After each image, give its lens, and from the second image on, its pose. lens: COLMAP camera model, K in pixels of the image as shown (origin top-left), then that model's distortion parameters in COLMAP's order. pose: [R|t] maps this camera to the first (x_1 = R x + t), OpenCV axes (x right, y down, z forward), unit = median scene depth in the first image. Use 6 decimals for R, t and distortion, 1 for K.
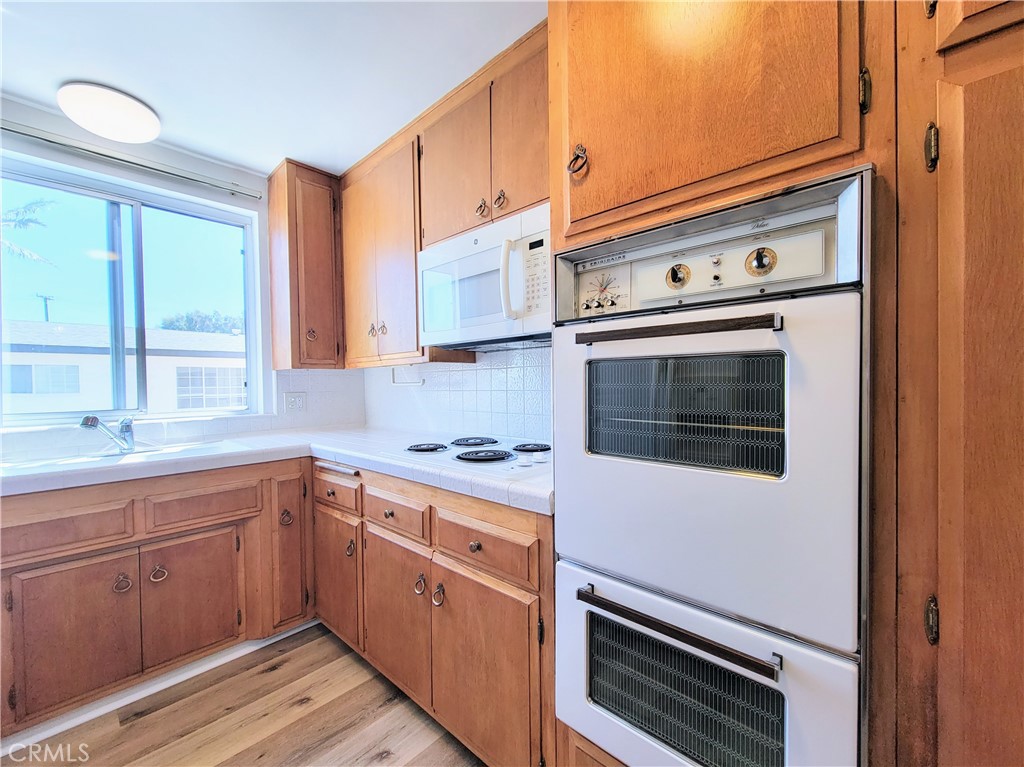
lens RADIAL K [[420.8, 0, 518.7], [0, 420.8, 391.2], [0, 0, 1]] dist [0.003114, -0.002735]
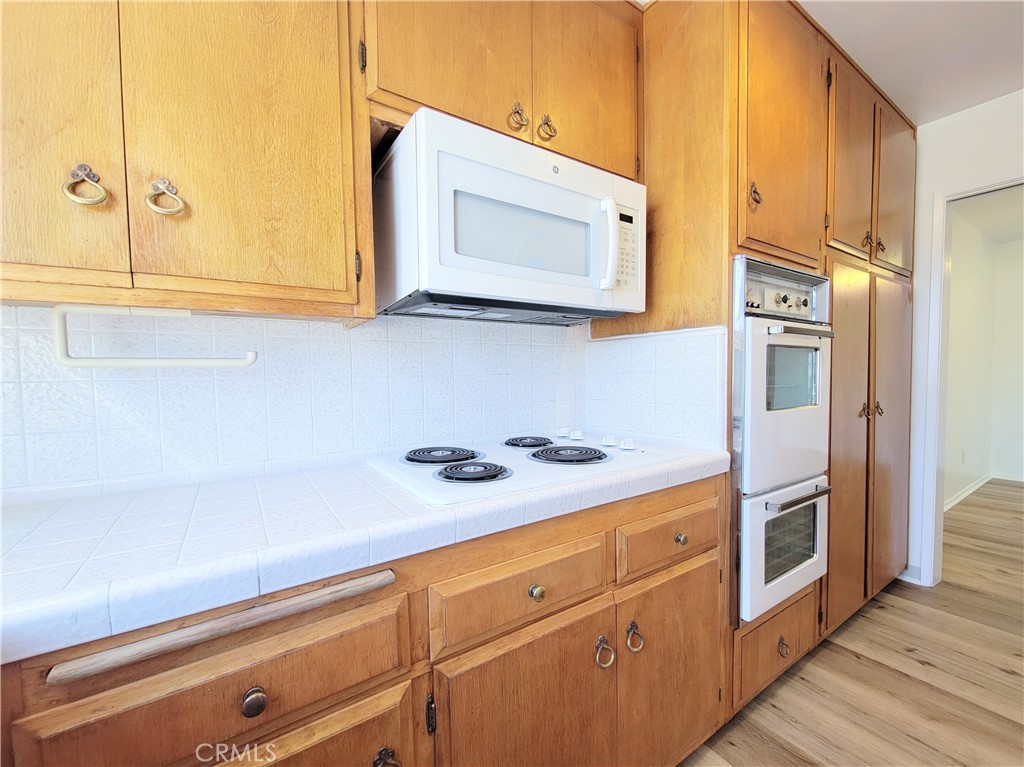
lens RADIAL K [[420.8, 0, 518.7], [0, 420.8, 391.2], [0, 0, 1]] dist [0.003114, -0.002735]
pose [[0.230462, -0.032852, 0.972527, -0.957719], [0.027811, 0.999244, 0.027164, 0.014127], [-0.972684, 0.020787, 0.231201, 1.014020]]
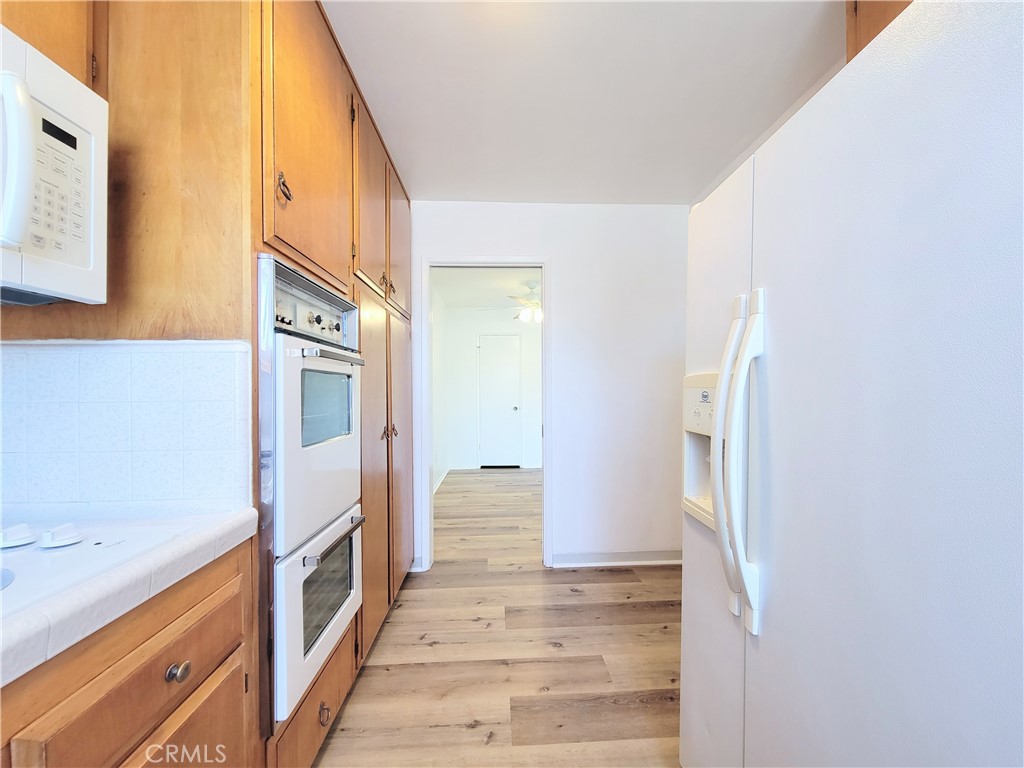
lens RADIAL K [[420.8, 0, 518.7], [0, 420.8, 391.7], [0, 0, 1]] dist [0.003114, -0.002735]
pose [[-0.712000, 0.013542, 0.702049, -0.755024], [0.025865, 0.999641, 0.006949, -0.001786], [-0.701703, 0.023107, -0.712095, 0.967169]]
